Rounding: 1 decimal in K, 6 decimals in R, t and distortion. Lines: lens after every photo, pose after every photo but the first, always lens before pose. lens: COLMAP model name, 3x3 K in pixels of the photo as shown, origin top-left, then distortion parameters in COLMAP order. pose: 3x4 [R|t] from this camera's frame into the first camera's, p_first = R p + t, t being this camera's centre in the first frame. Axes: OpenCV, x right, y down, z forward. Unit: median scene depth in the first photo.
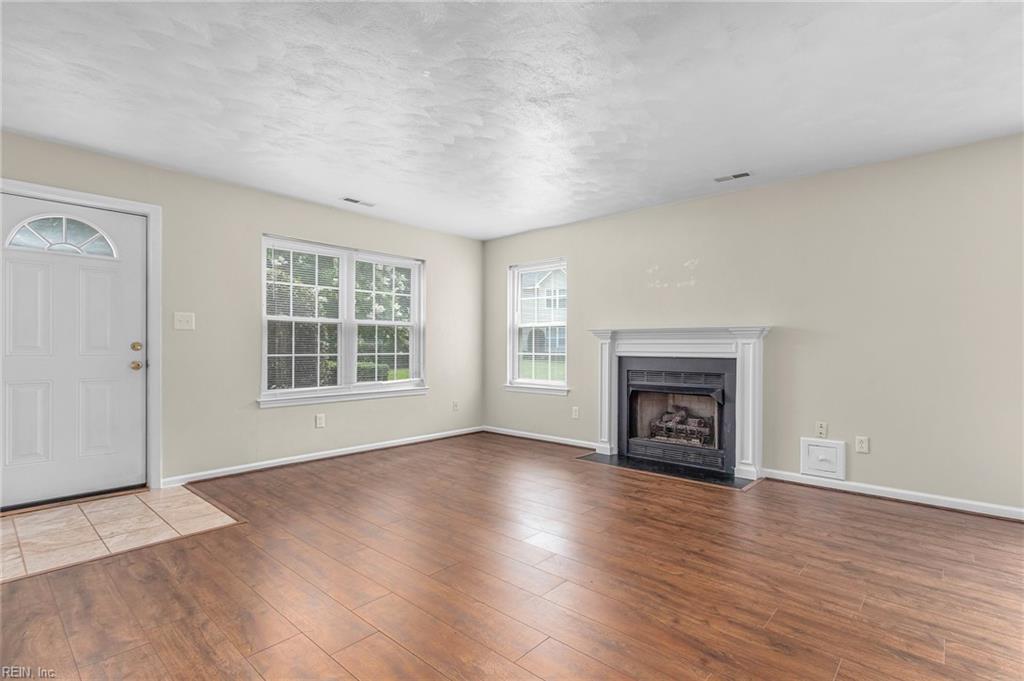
lens RADIAL K [[486.2, 0, 514.0], [0, 486.2, 341.2], [0, 0, 1]] dist [0.001811, -0.000342]
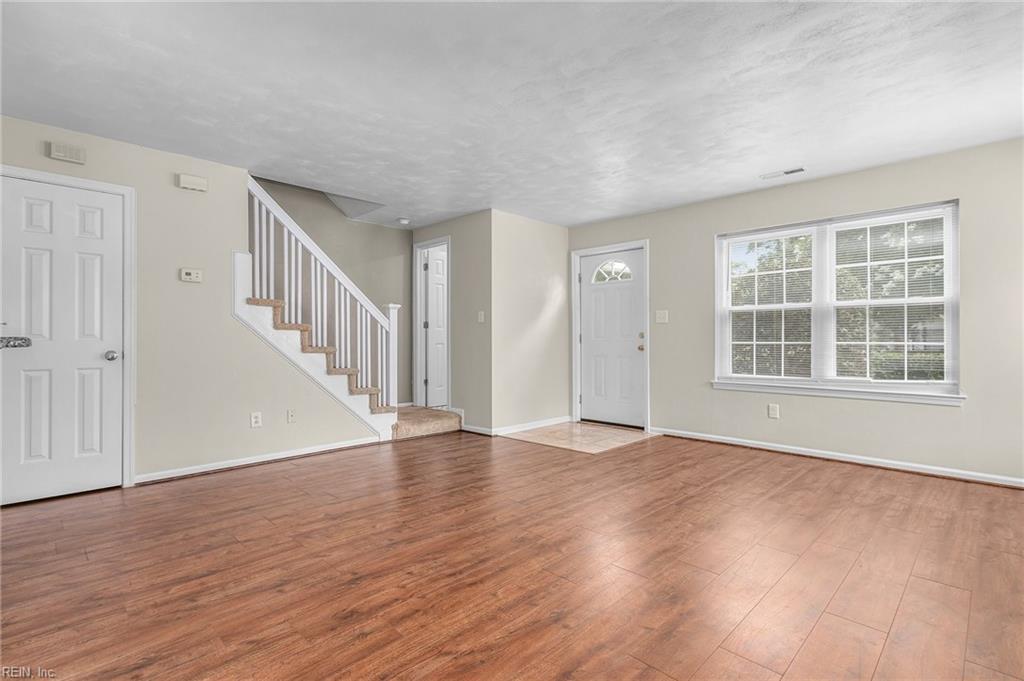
lens RADIAL K [[486.2, 0, 514.0], [0, 486.2, 341.2], [0, 0, 1]] dist [0.001811, -0.000342]
pose [[-0.045017, 0.006068, -0.998968, 0.667809], [0.015671, 0.999863, 0.005367, 0.012814], [0.998863, -0.015414, -0.045106, 0.596852]]
